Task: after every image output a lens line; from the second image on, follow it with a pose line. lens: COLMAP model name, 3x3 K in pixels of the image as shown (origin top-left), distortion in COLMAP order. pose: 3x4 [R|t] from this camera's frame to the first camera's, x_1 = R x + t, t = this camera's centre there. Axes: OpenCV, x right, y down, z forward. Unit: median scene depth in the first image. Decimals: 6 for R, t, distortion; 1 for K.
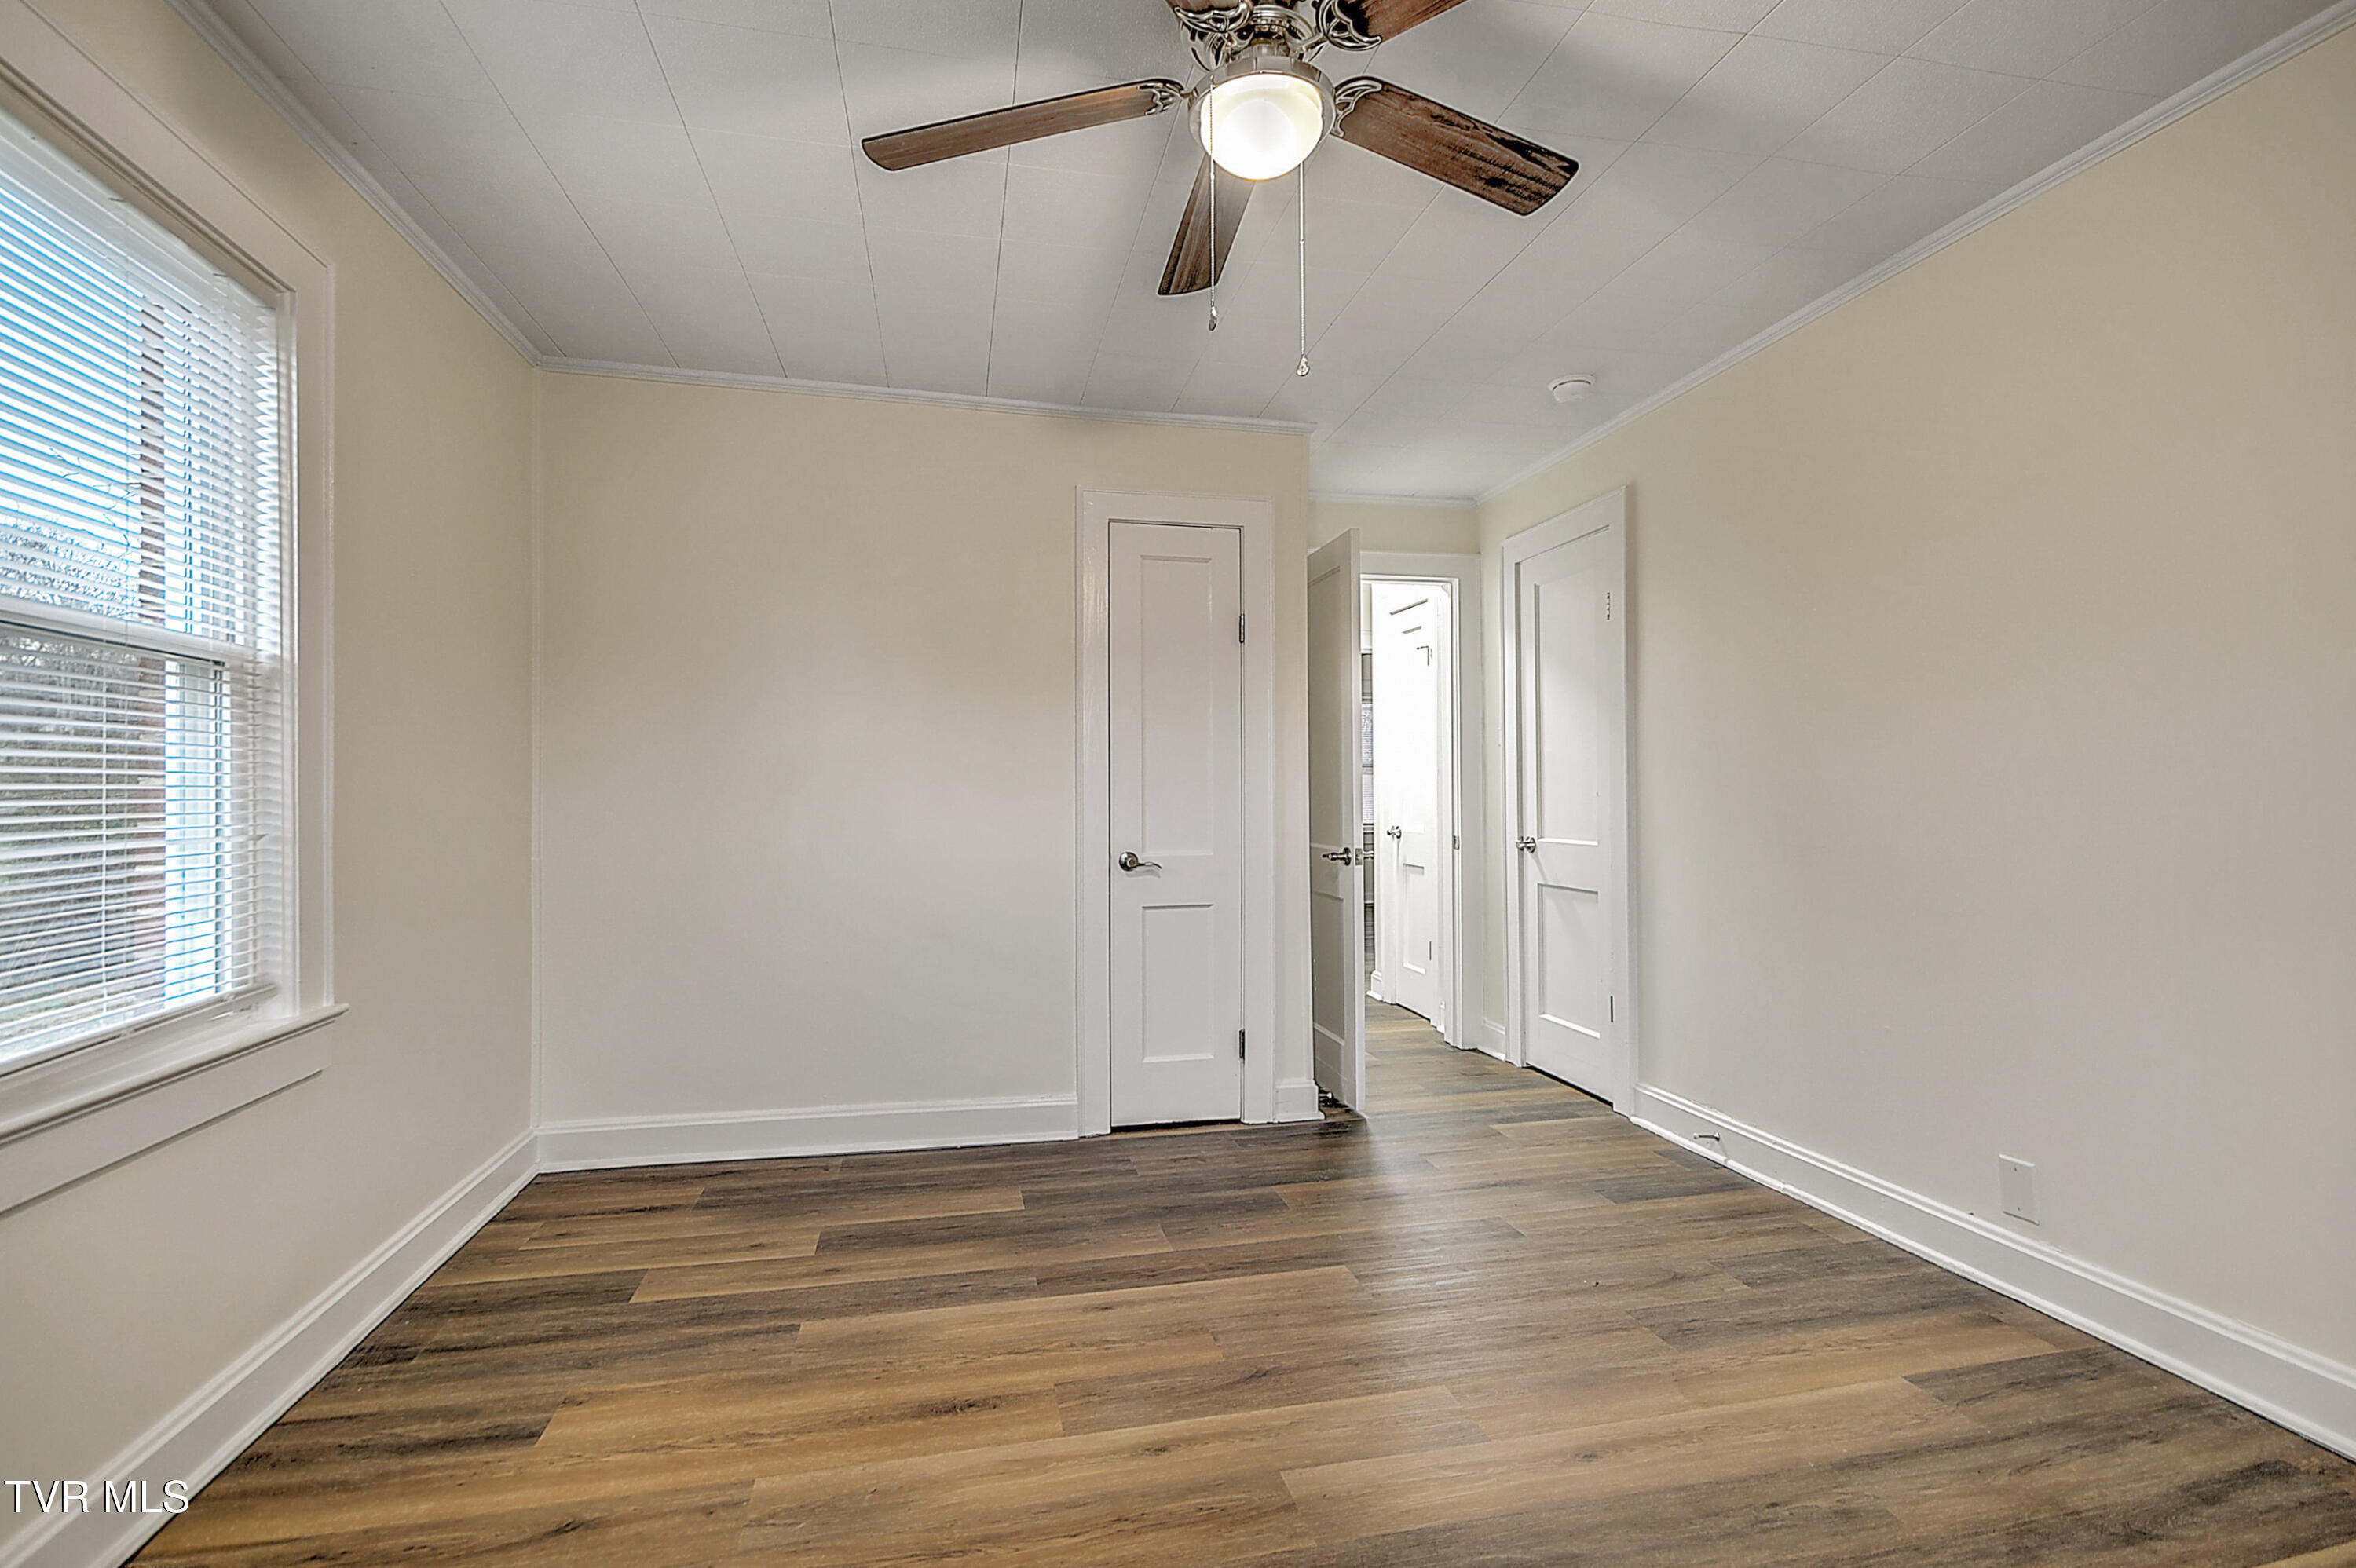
lens RADIAL K [[1097.8, 0, 1183.9], [0, 1097.8, 787.4], [0, 0, 1]] dist [0.022879, -0.000436]
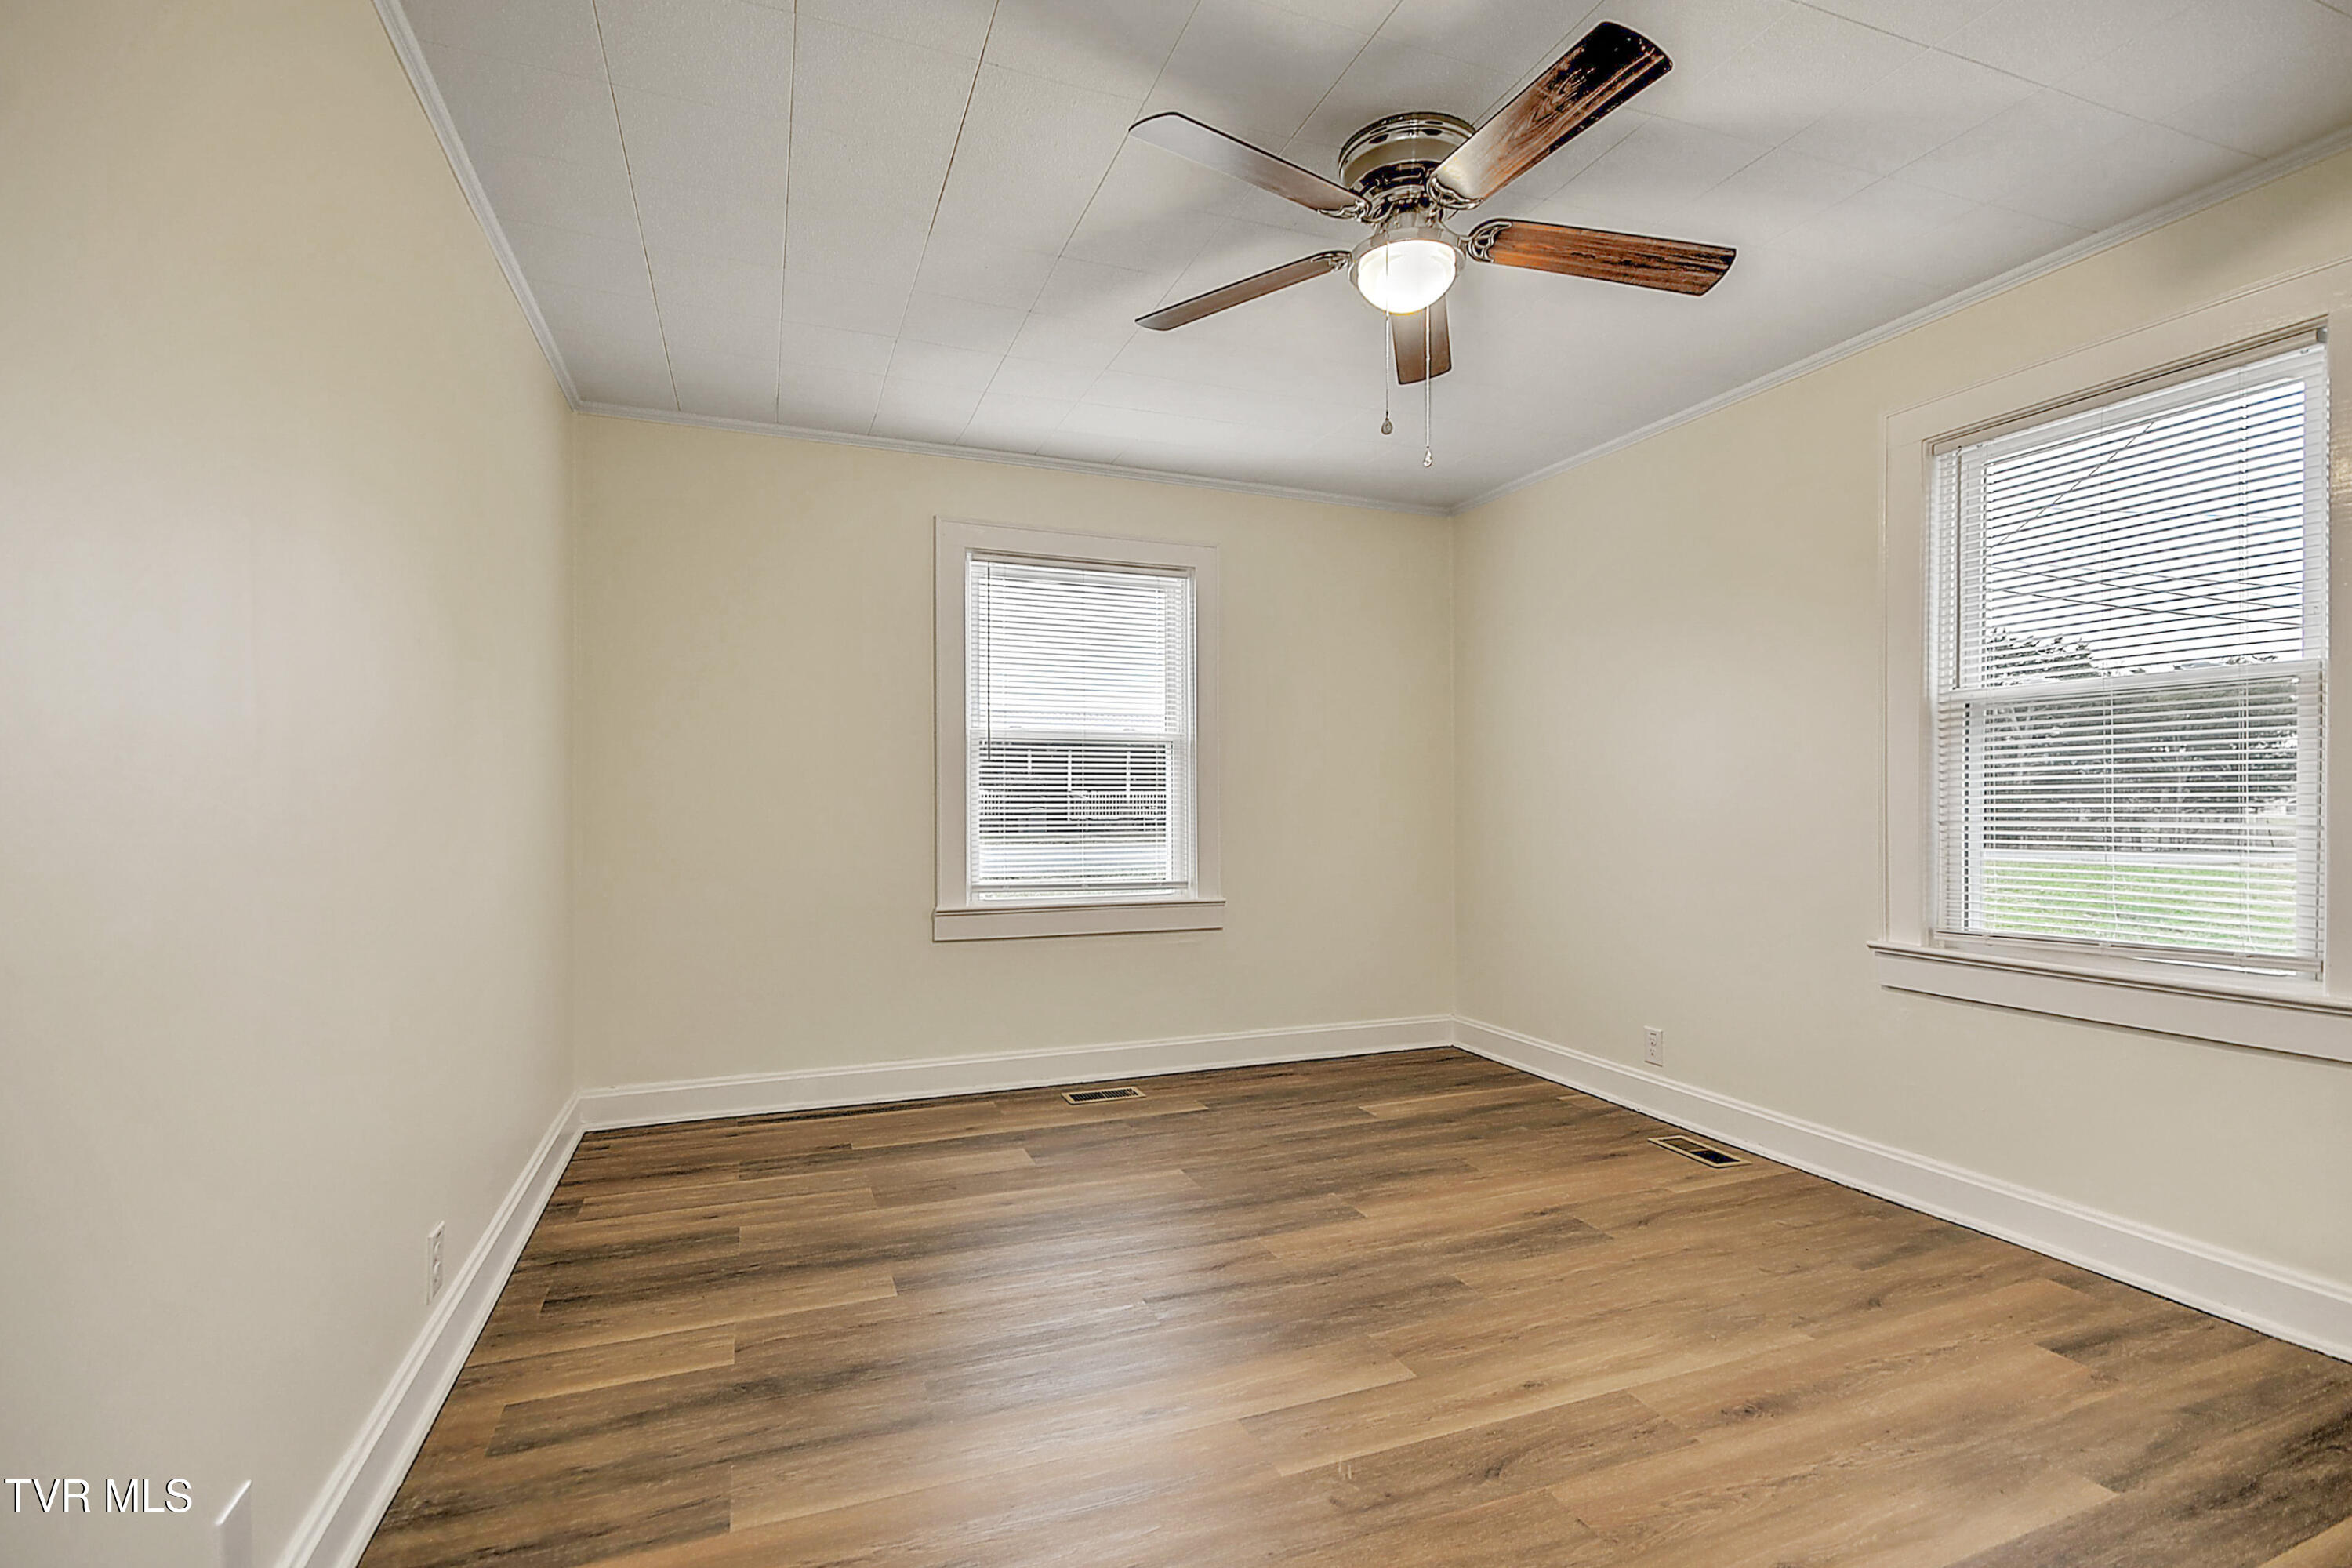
lens RADIAL K [[1096.1, 0, 1181.9], [0, 1096.1, 787.4], [0, 0, 1]] dist [0.022879, -0.000436]
pose [[-0.987658, 0.006843, -0.156477, 0.370215], [0.009747, 0.999794, -0.017796, 0.010986], [0.156323, -0.019102, -0.987521, 1.540655]]
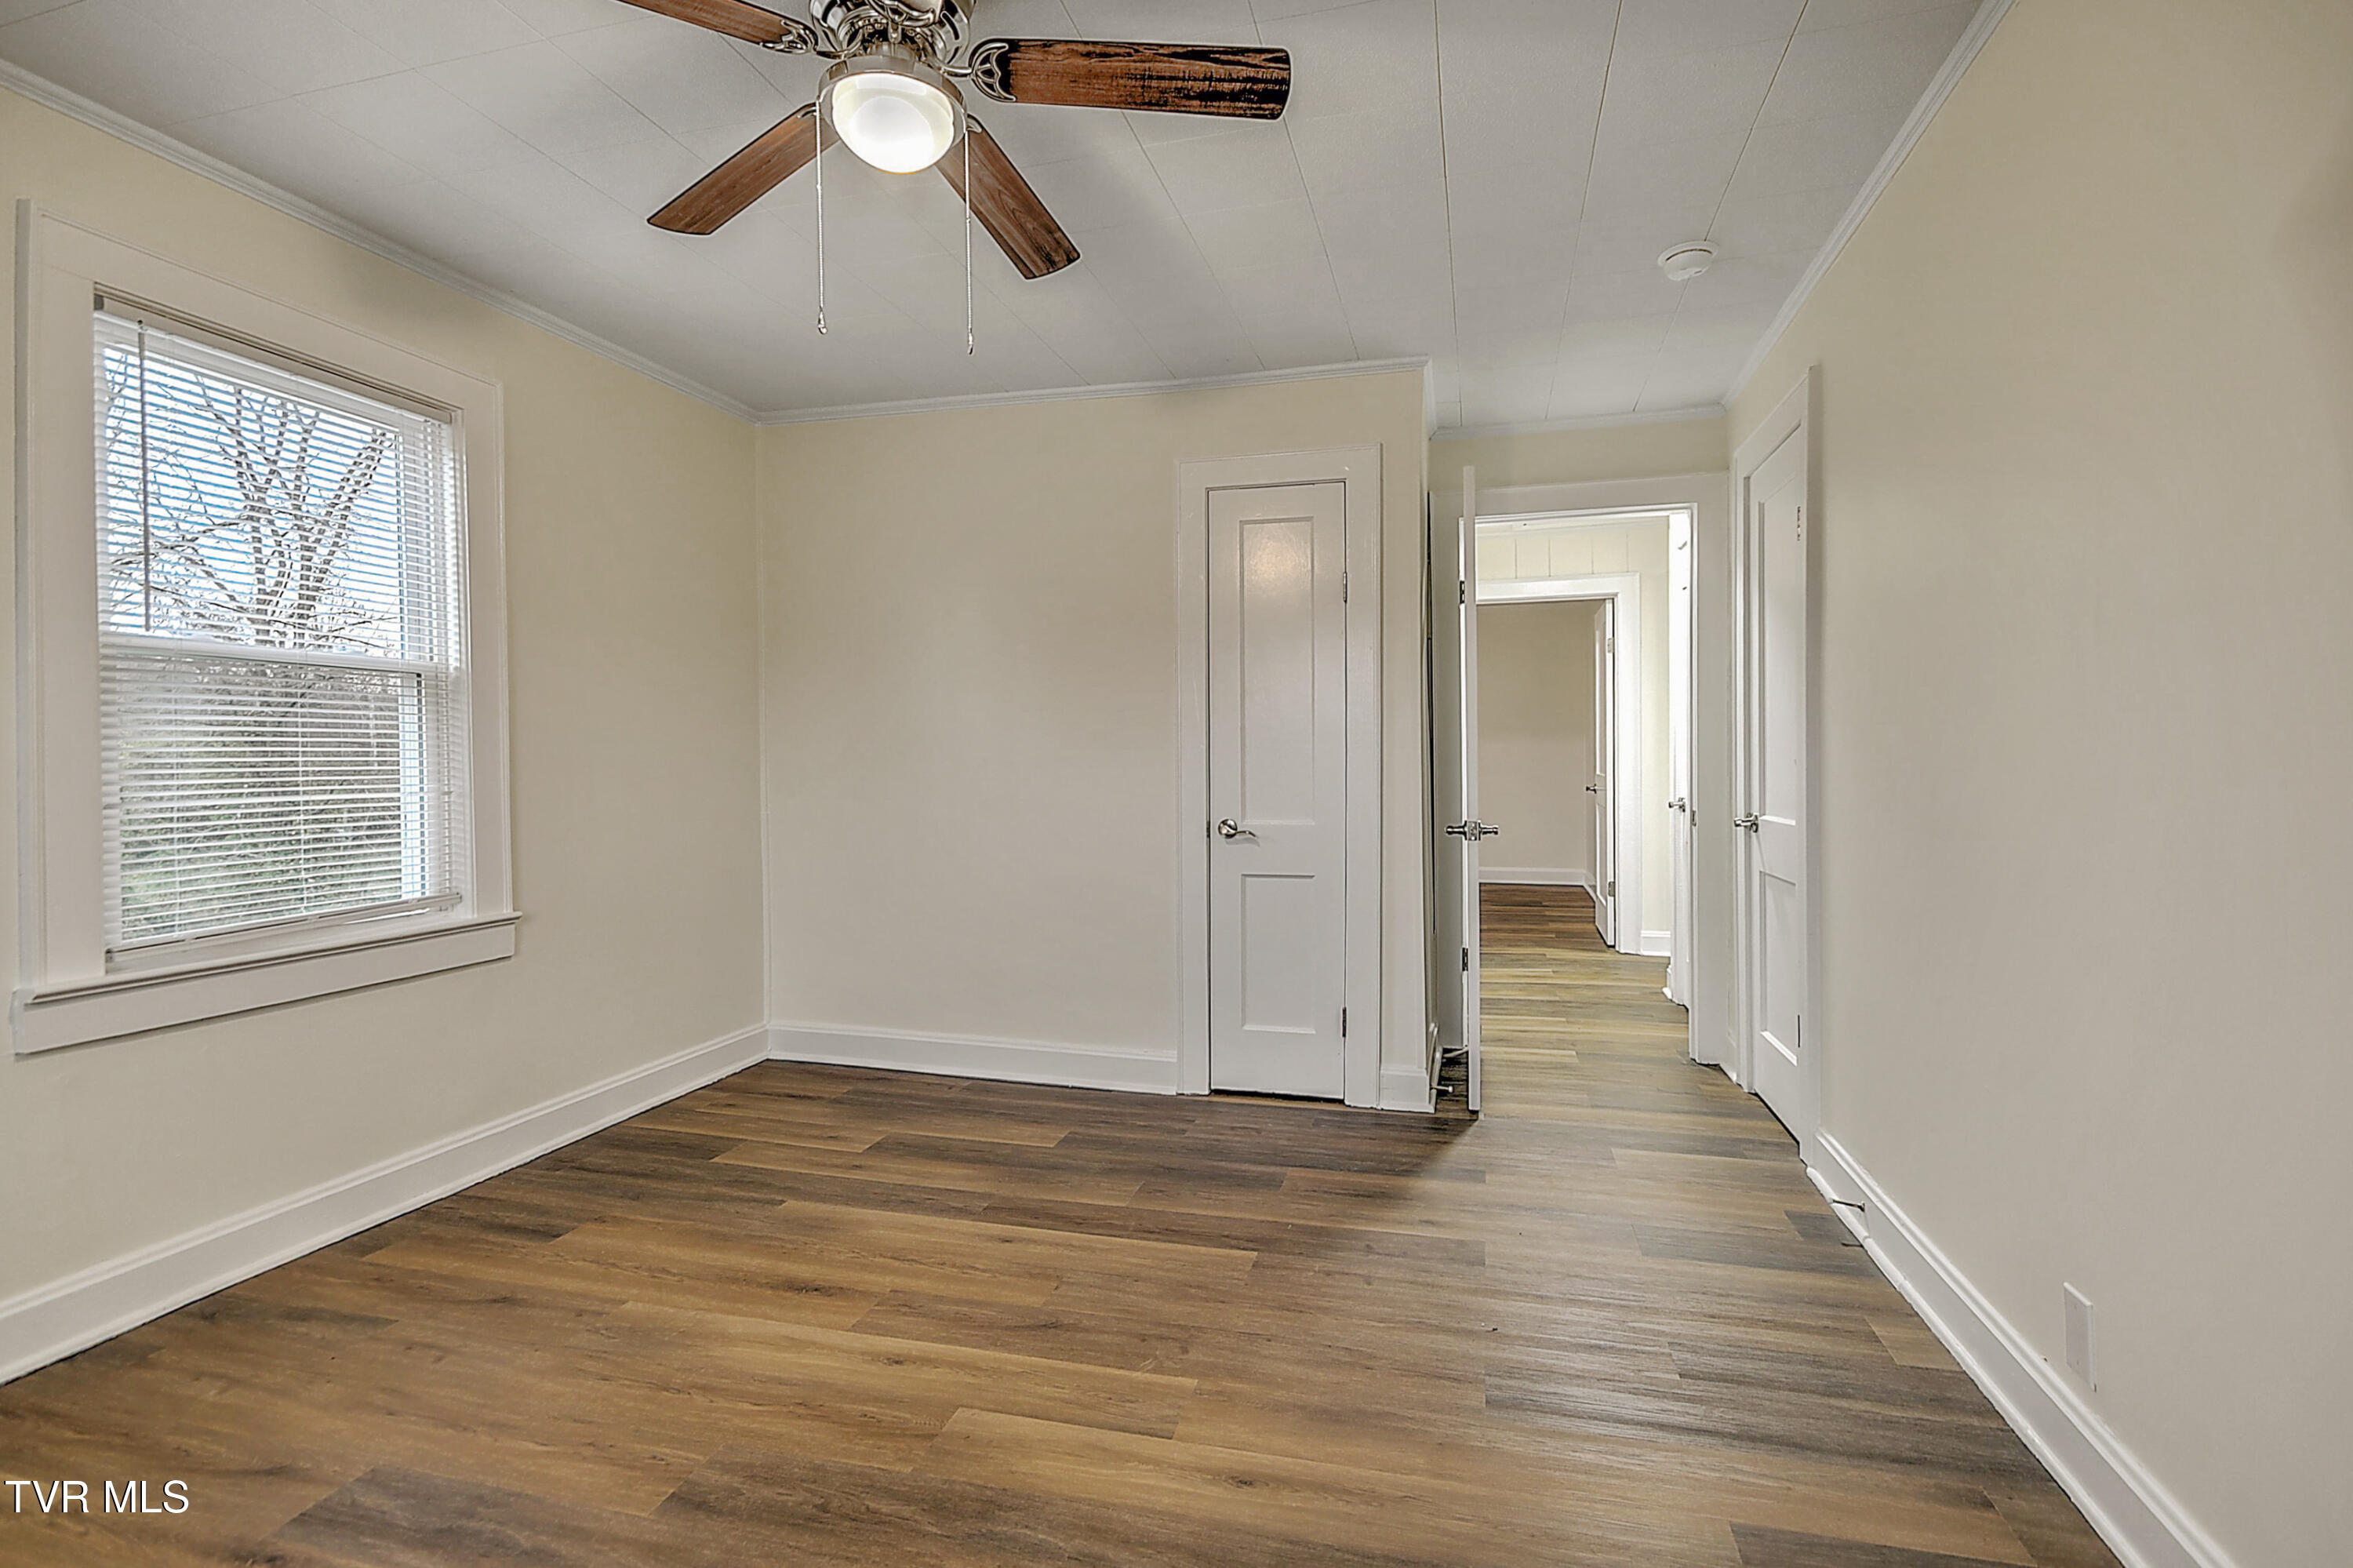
lens RADIAL K [[1100.5, 0, 1176.5], [0, 1100.5, 784.0], [0, 0, 1]] dist [0.021915, 0.000076]
pose [[0.886128, 0.009549, -0.463342, 0.546873], [0.003756, 0.999607, 0.027784, -0.003122], [0.463426, -0.026360, 0.885744, 0.126971]]
